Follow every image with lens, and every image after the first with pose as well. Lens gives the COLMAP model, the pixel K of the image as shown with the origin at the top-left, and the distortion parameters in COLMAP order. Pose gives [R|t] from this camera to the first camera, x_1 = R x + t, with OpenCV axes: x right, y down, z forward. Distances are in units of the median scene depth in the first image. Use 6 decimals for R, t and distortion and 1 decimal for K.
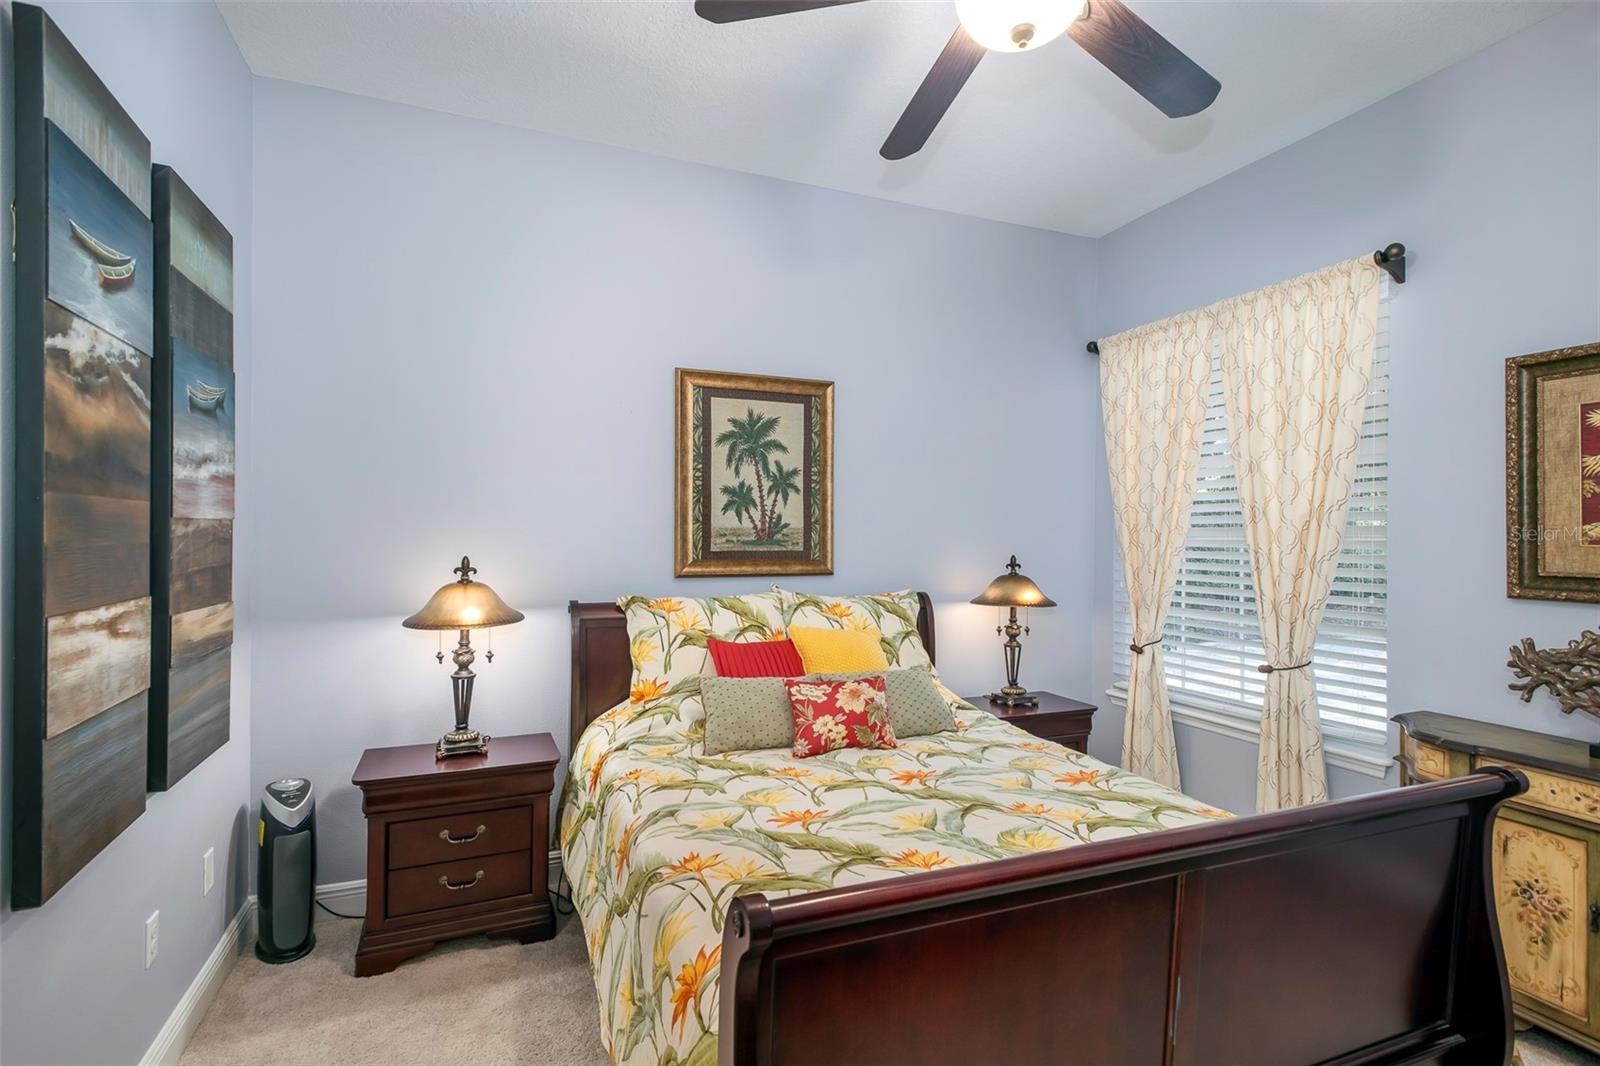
lens RADIAL K [[757.1, 0, 791.2], [0, 757.1, 532.3], [0, 0, 1]] dist [0.004334, -0.000292]
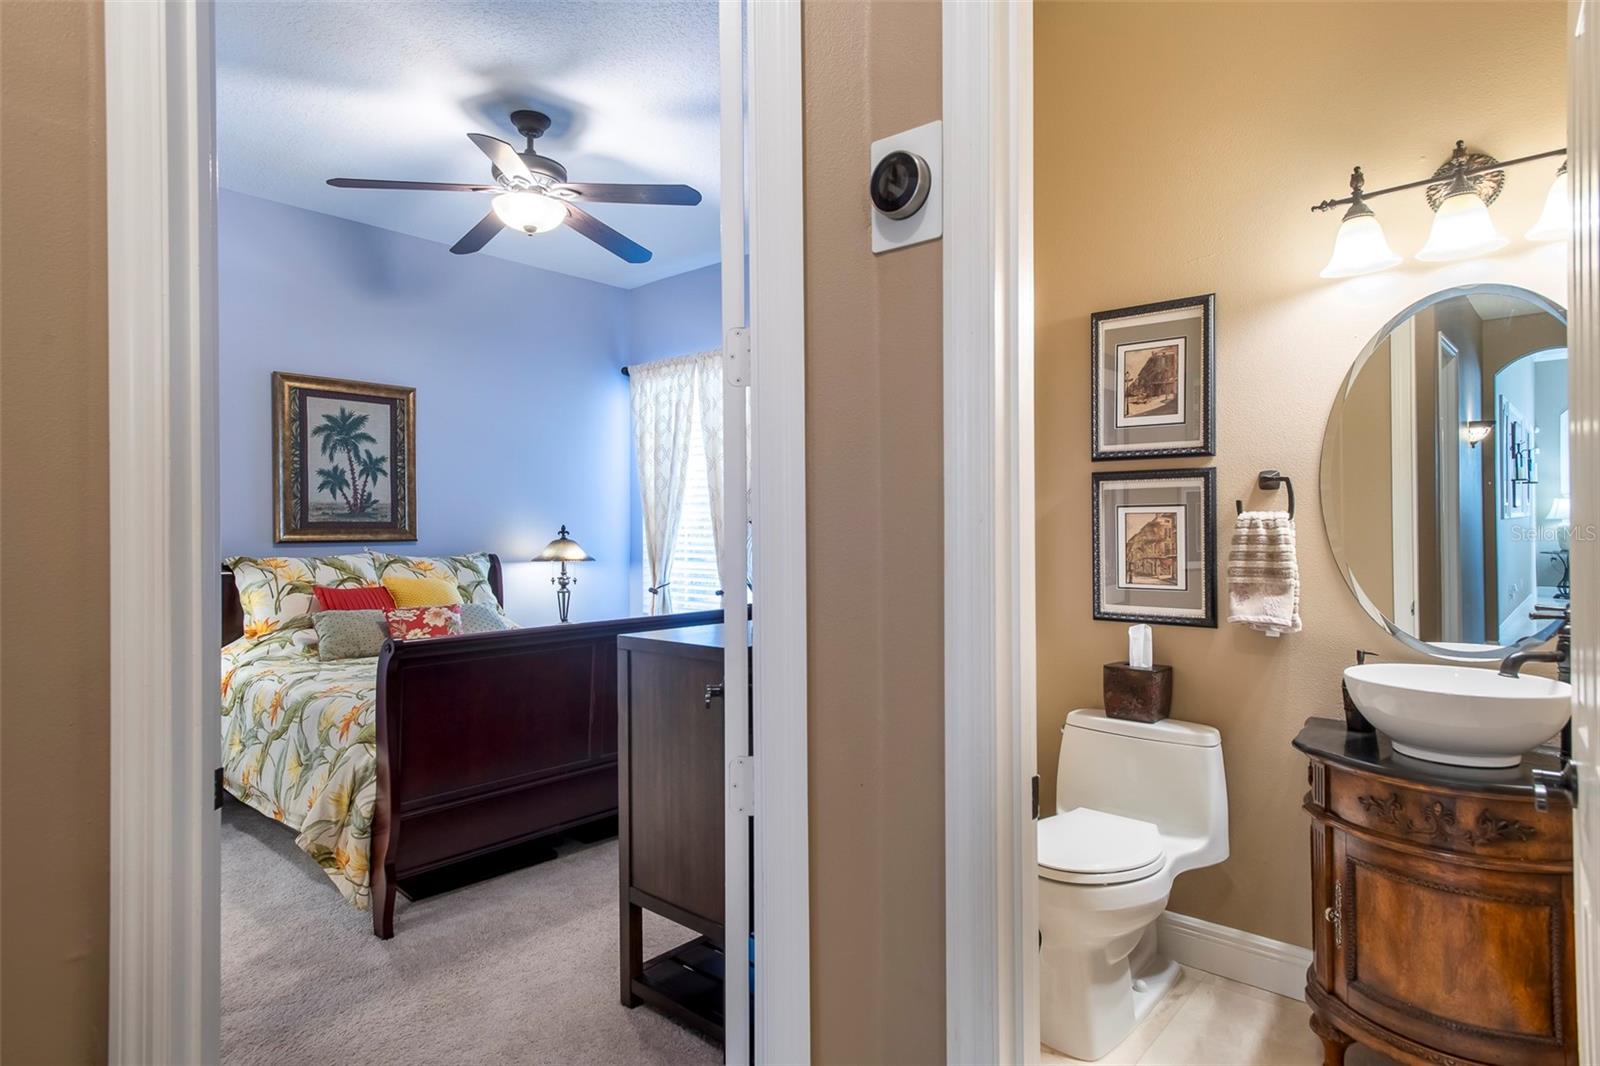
lens RADIAL K [[888.9, 0, 805.1], [0, 888.9, 529.0], [0, 0, 1]] dist [0.025397, -0.001253]
pose [[0.887635, -0.012161, 0.460386, -0.059301], [0.011756, 0.999924, 0.003747, 0.040256], [-0.460397, 0.002086, 0.887711, -0.658273]]
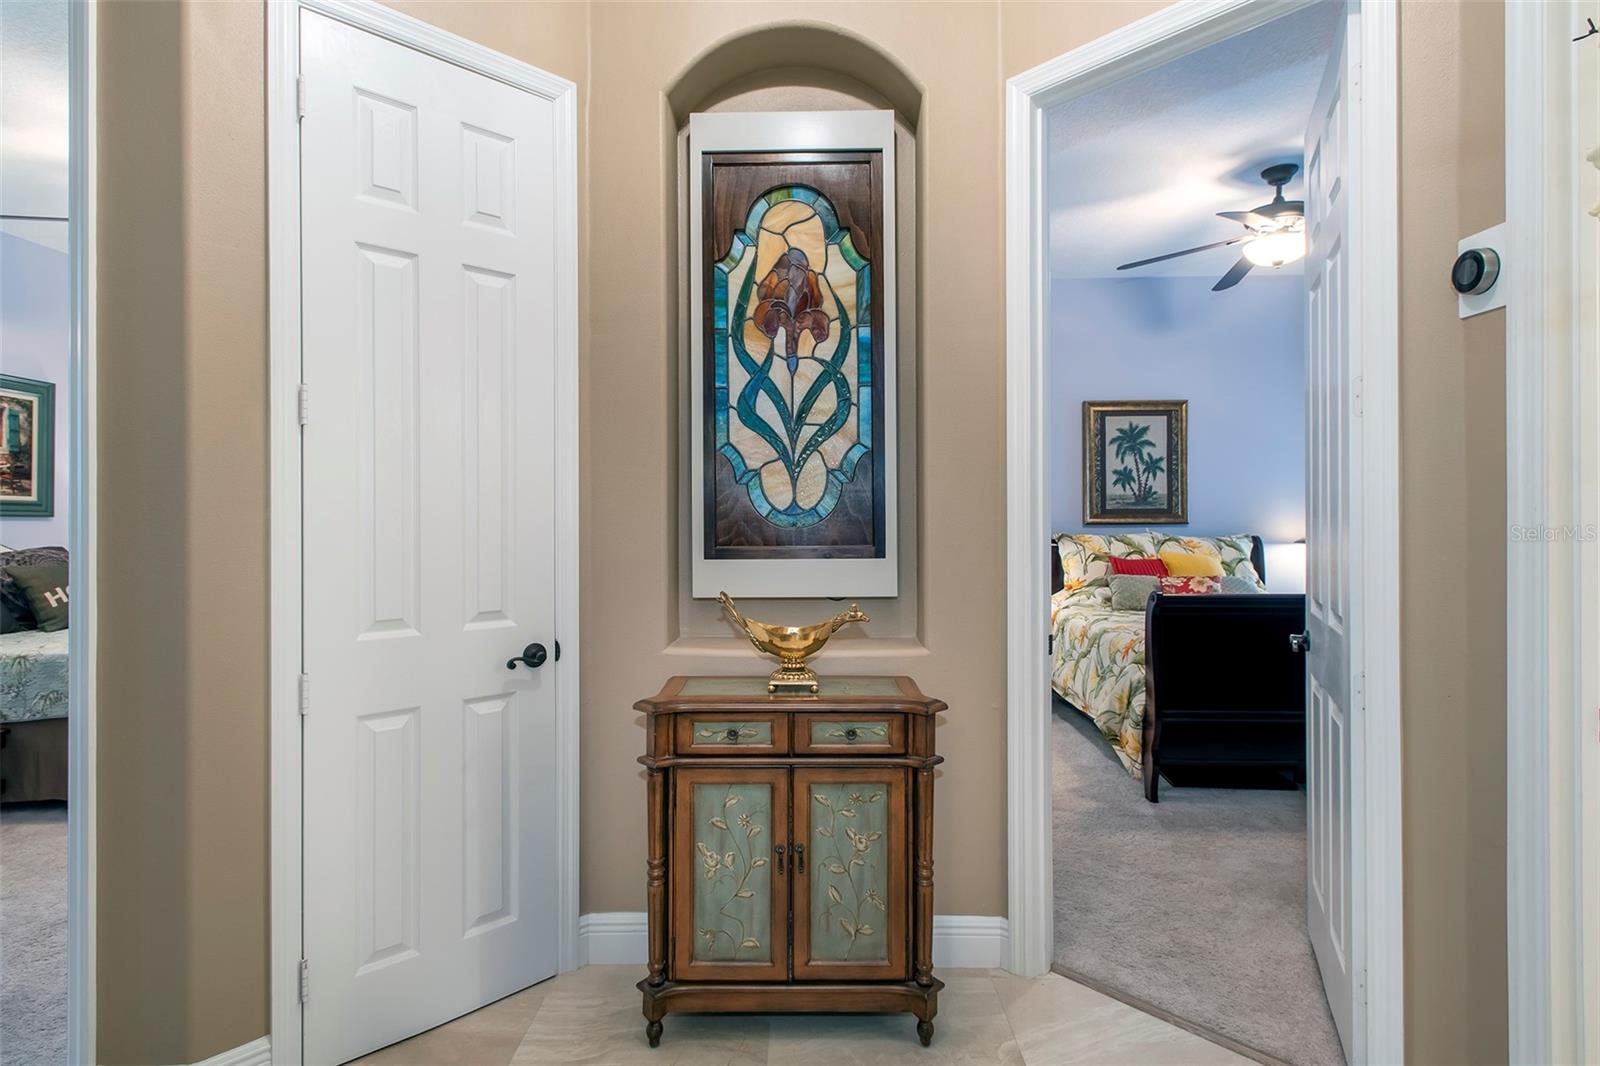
lens RADIAL K [[833.3, 0, 794.5], [0, 833.3, 522.4], [0, 0, 1]] dist [0.022107, -0.000081]
pose [[0.922810, -0.010144, -0.385122, -0.030672], [0.012322, 0.999919, 0.003188, 0.039895], [0.385059, -0.007687, 0.922860, -0.954031]]
